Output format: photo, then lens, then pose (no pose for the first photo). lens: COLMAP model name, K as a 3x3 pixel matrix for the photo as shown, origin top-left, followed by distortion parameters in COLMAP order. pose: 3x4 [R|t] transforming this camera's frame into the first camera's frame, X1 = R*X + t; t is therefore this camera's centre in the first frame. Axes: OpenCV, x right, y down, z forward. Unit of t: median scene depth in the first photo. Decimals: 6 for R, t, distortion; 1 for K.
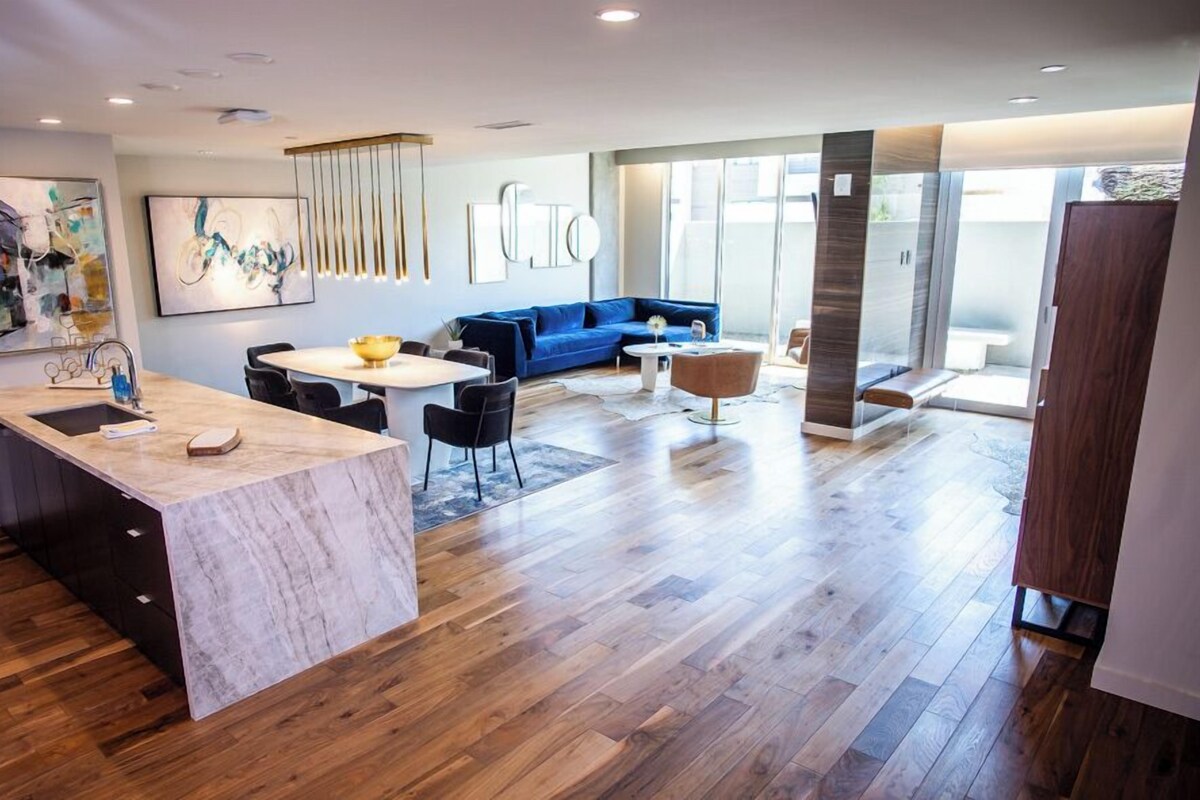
lens RADIAL K [[794.8, 0, 600.0], [0, 794.8, 400.0], [0, 0, 1]] dist [-0.051861, -0.000050]
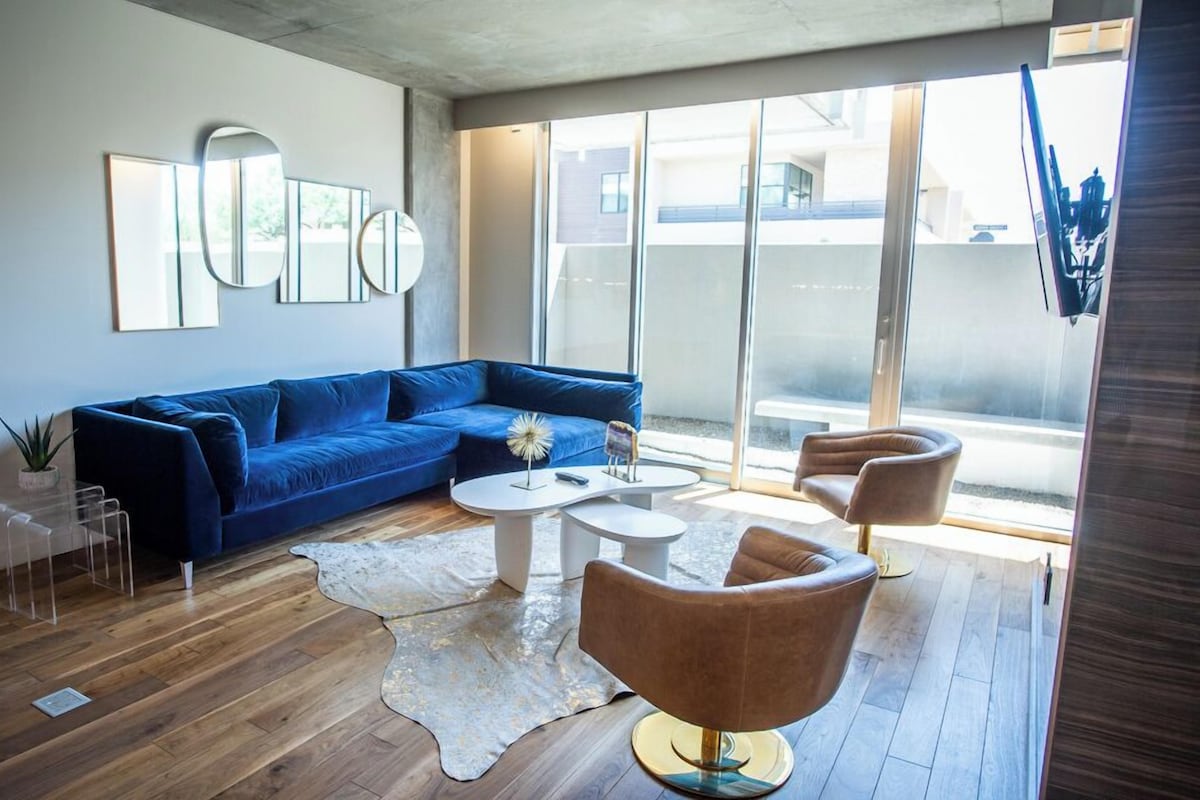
lens RADIAL K [[794.8, 0, 600.0], [0, 794.8, 400.0], [0, 0, 1]] dist [-0.051861, -0.000050]
pose [[0.985037, 0.002683, 0.172323, 0.027855], [0.008388, 0.997948, -0.063483, -0.069335], [-0.172140, 0.063978, 0.982993, 0.459438]]
